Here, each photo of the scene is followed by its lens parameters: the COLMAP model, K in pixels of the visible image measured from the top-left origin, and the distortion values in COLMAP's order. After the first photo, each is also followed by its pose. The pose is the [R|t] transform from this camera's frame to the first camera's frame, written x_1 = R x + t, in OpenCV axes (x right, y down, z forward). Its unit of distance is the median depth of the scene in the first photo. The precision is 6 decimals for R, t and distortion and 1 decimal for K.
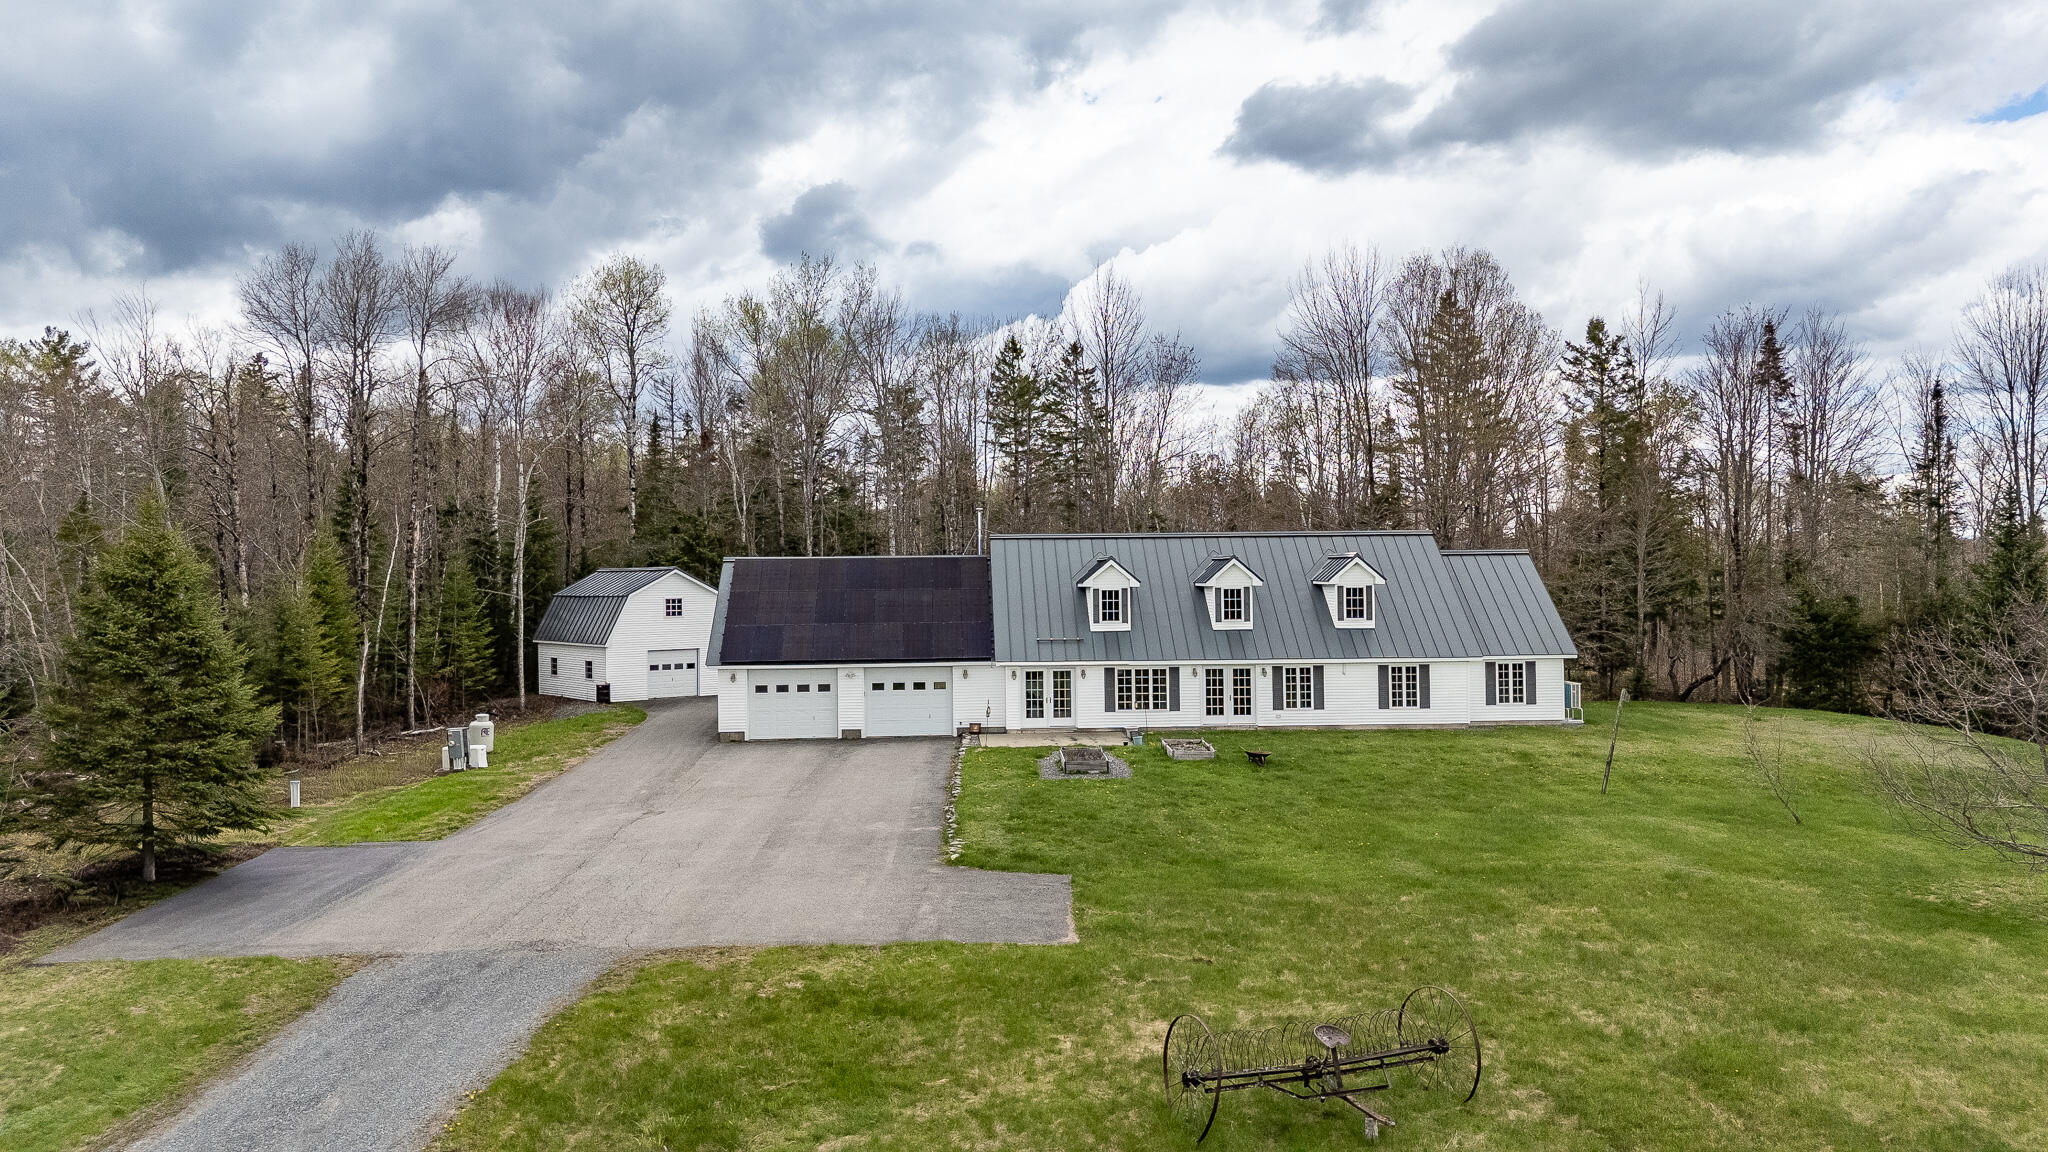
lens RADIAL K [[1520.8, 0, 1036.4], [0, 1520.8, 536.1], [0, 0, 1]] dist [0.080986, -0.075741]
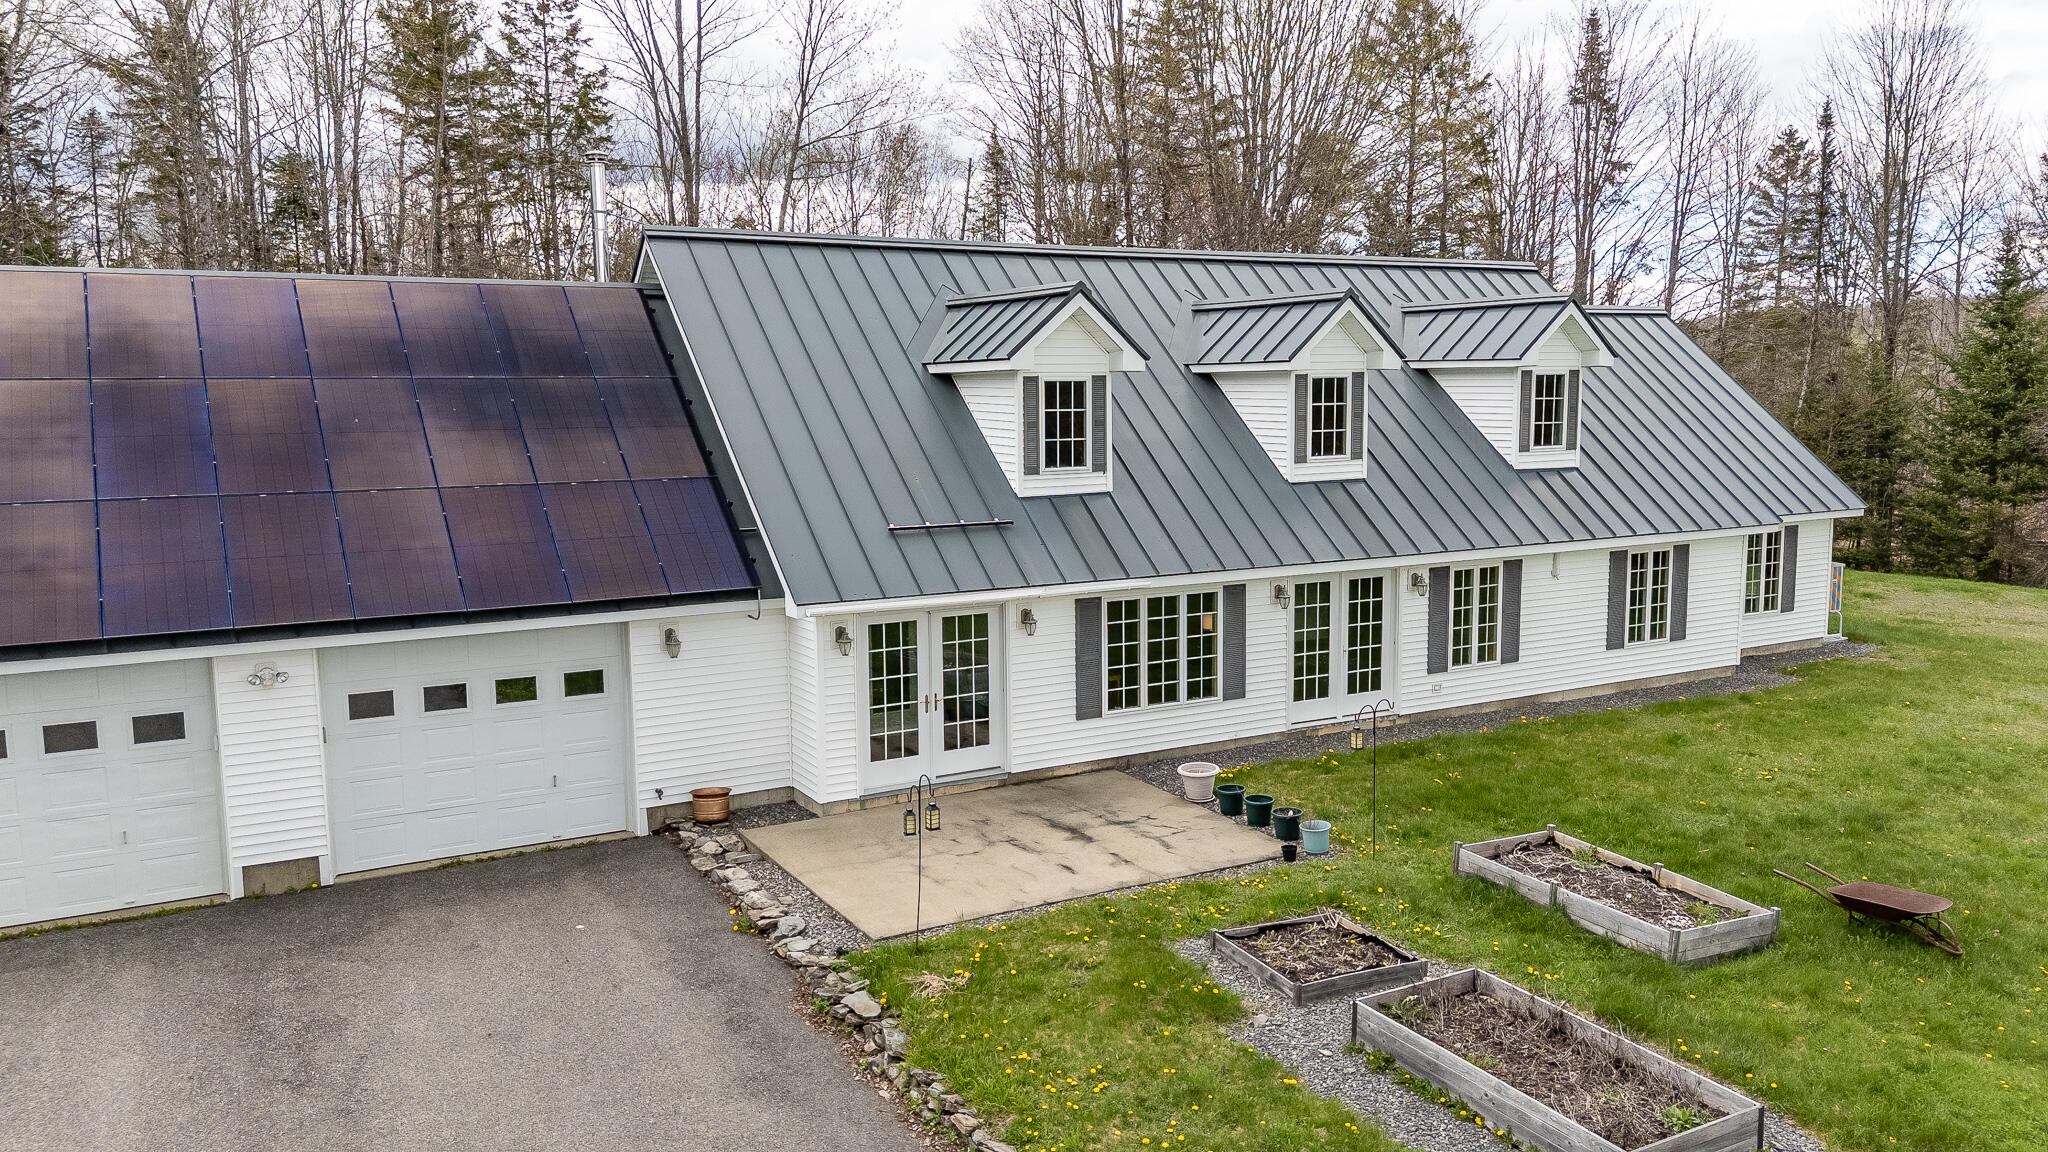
lens RADIAL K [[1520.8, 0, 1038.2], [0, 1520.8, 571.4], [0, 0, 1]] dist [0.080986, -0.075741]
pose [[0.896574, -0.052112, 0.439818, -0.118554], [-0.010444, 0.990290, 0.138625, 0.030563], [-0.442772, -0.128881, 0.887324, 0.683429]]
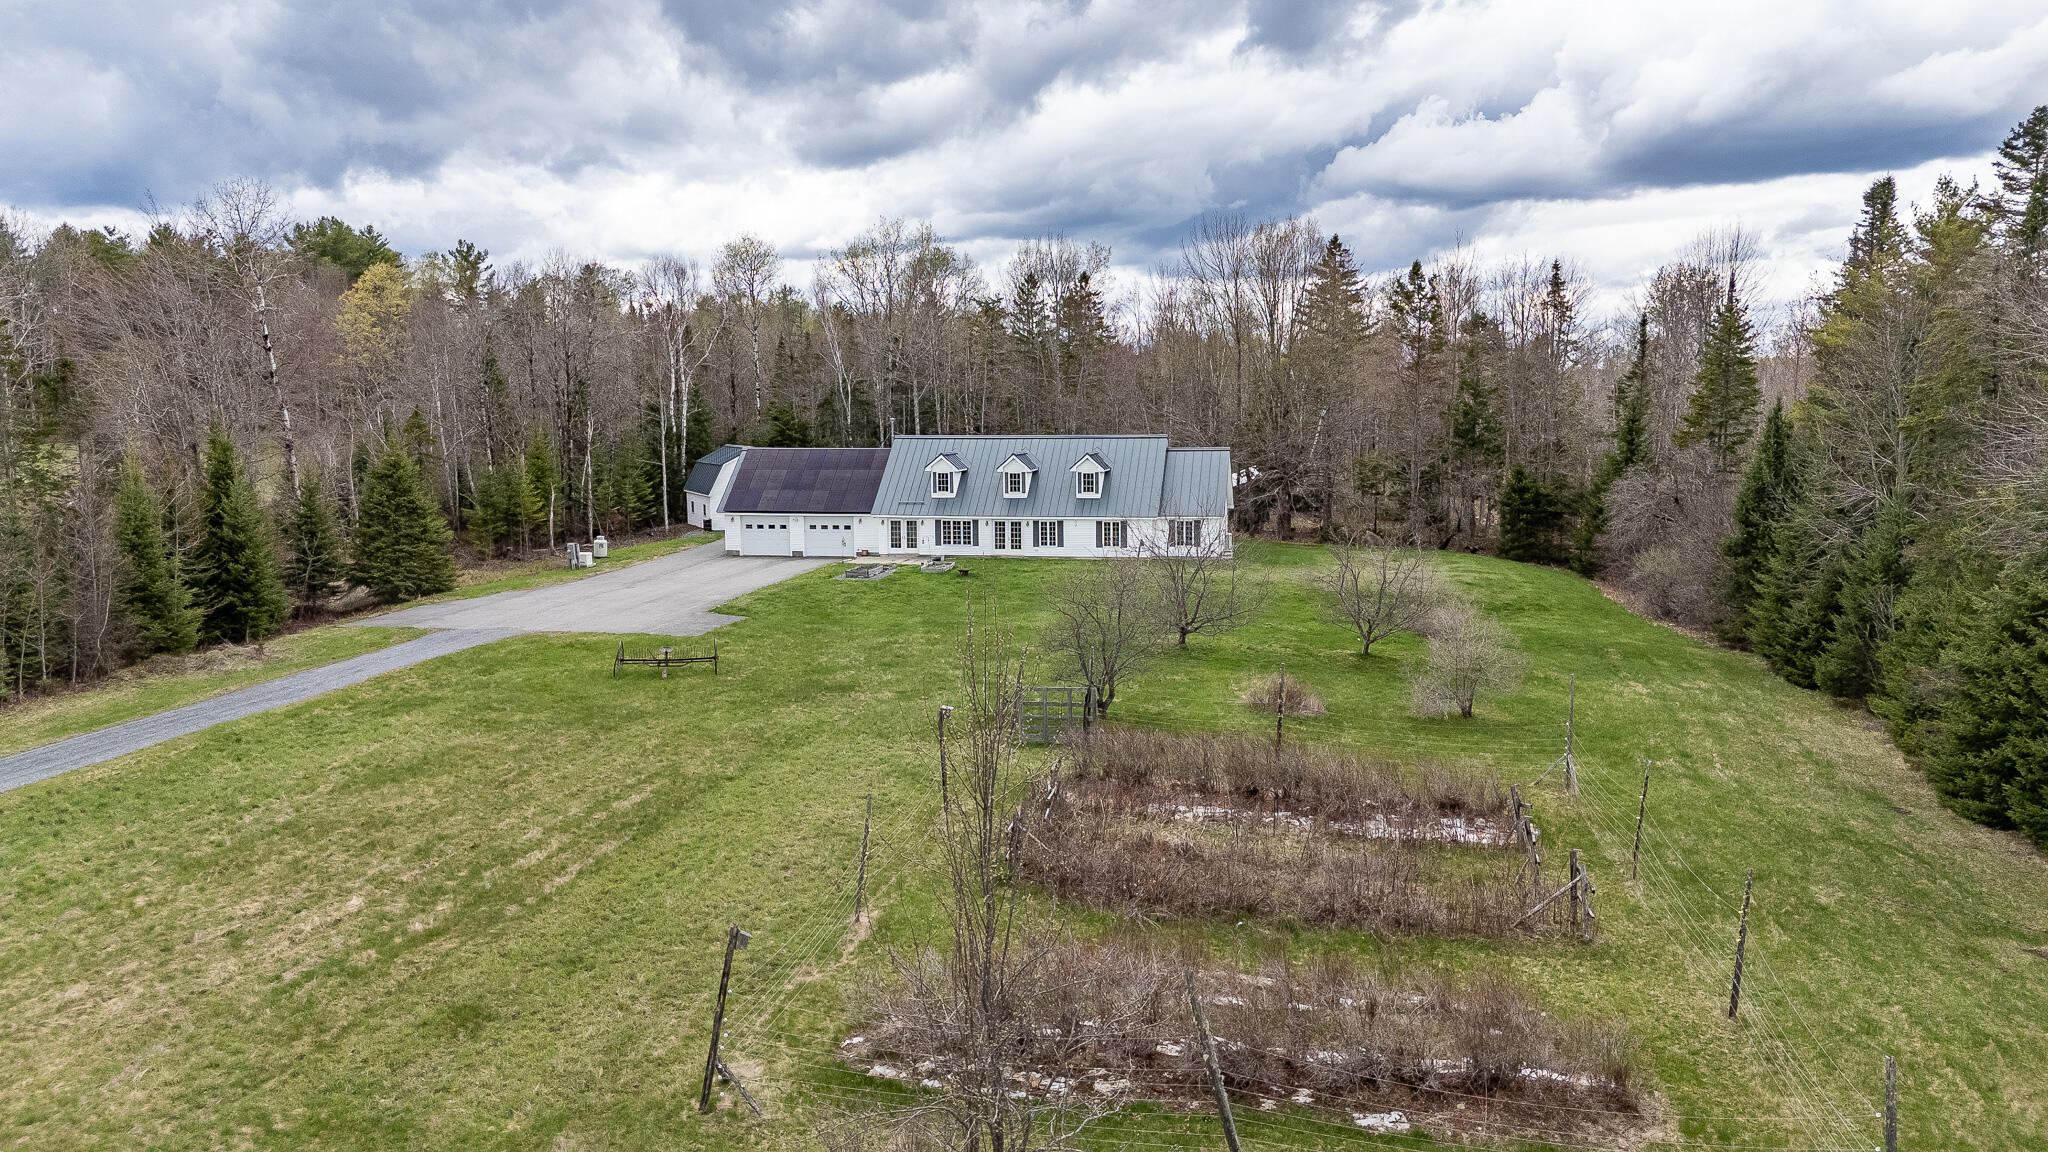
lens RADIAL K [[1520.8, 0, 1028.3], [0, 1520.8, 559.9], [0, 0, 1]] dist [0.080986, -0.075741]
pose [[0.967482, 0.029546, -0.251207, 0.566202], [0.002962, 0.991763, 0.128055, -0.084069], [0.252922, -0.124634, 0.959425, -0.594435]]
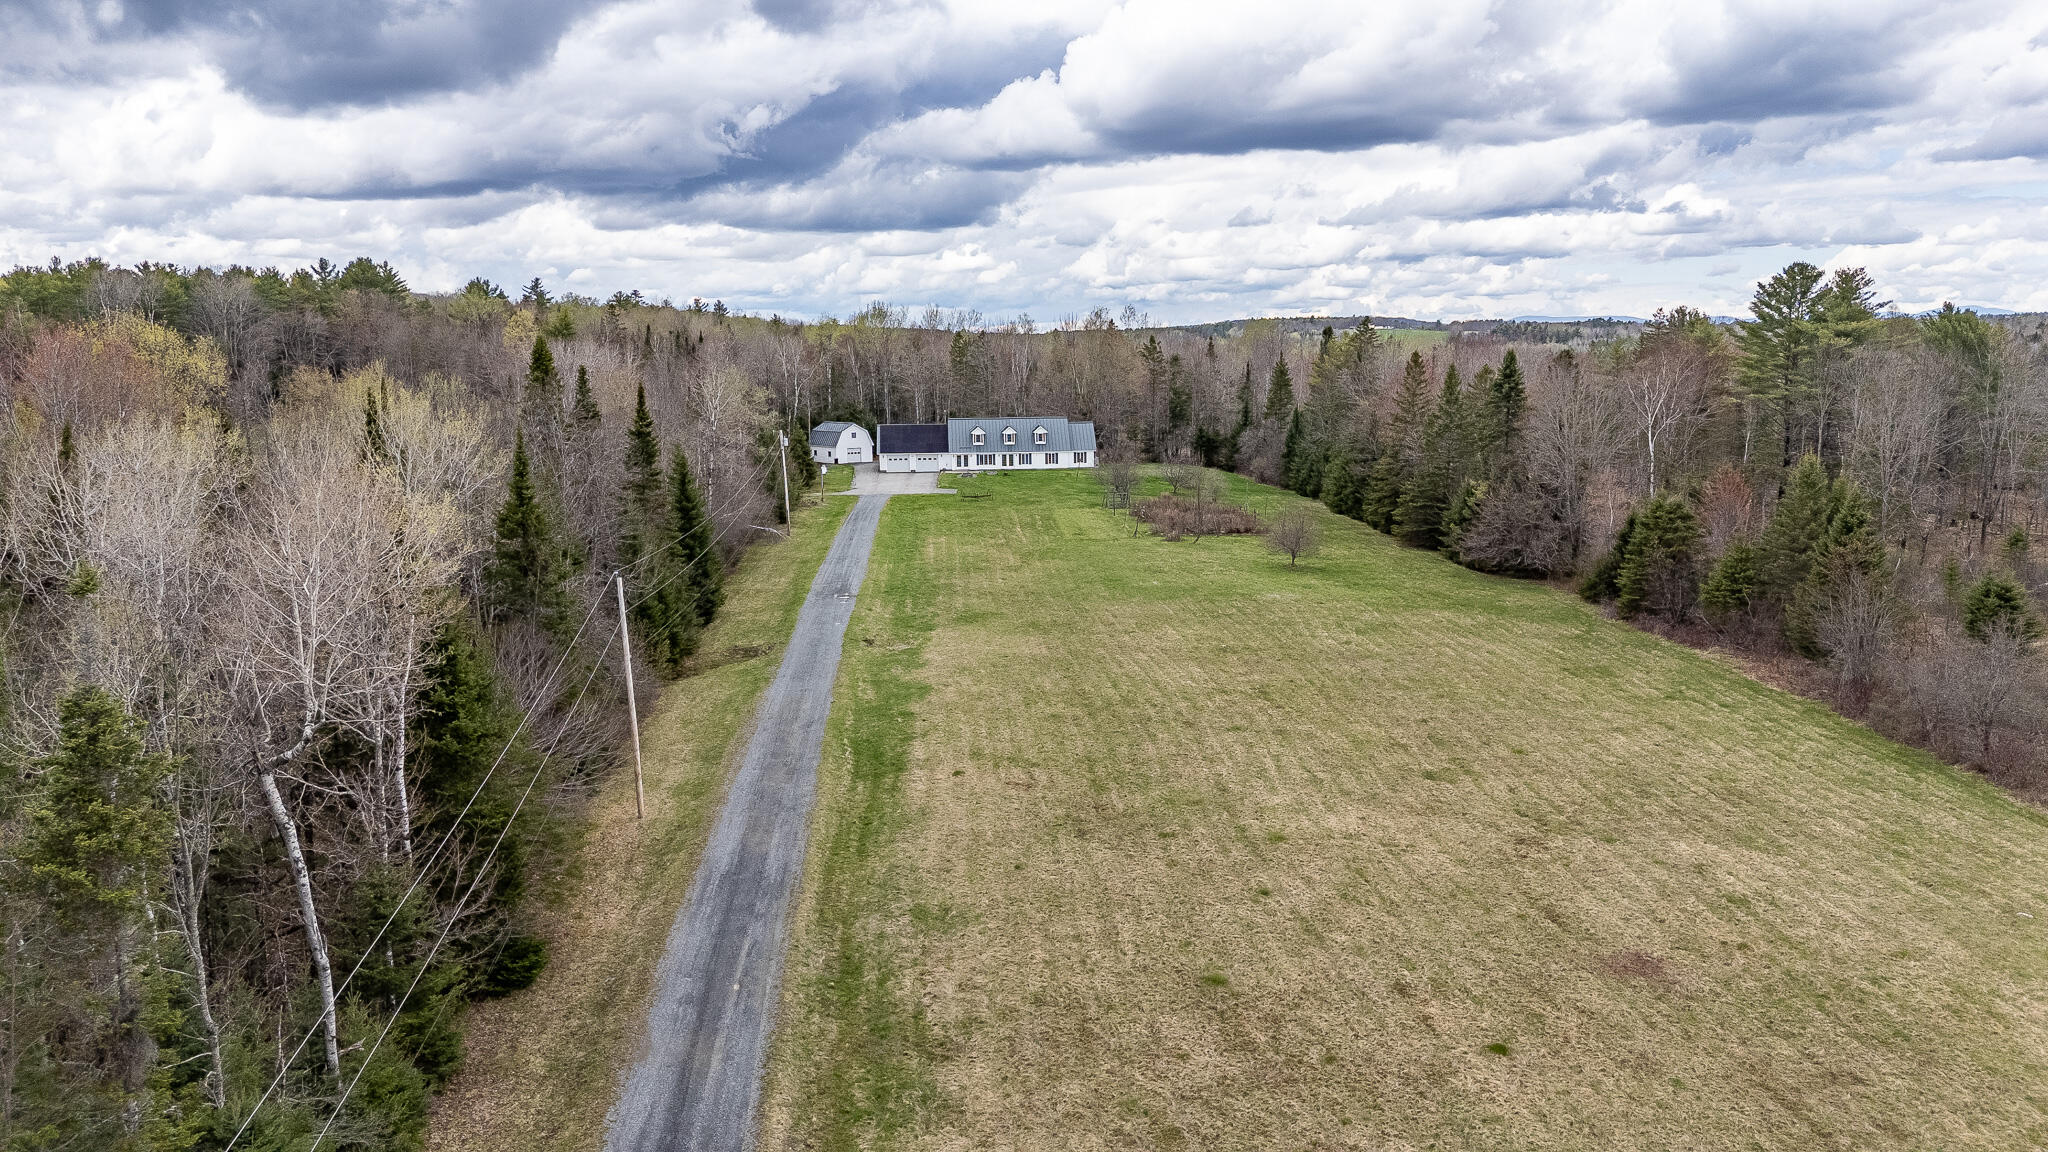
lens RADIAL K [[1520.8, 0, 1041.7], [0, 1520.8, 570.2], [0, 0, 1]] dist [0.080986, -0.075741]
pose [[0.999947, -0.003119, 0.009843, 0.174781], [0.001443, 0.986148, 0.165864, -0.273337], [-0.010224, -0.165841, 0.986100, -2.969775]]
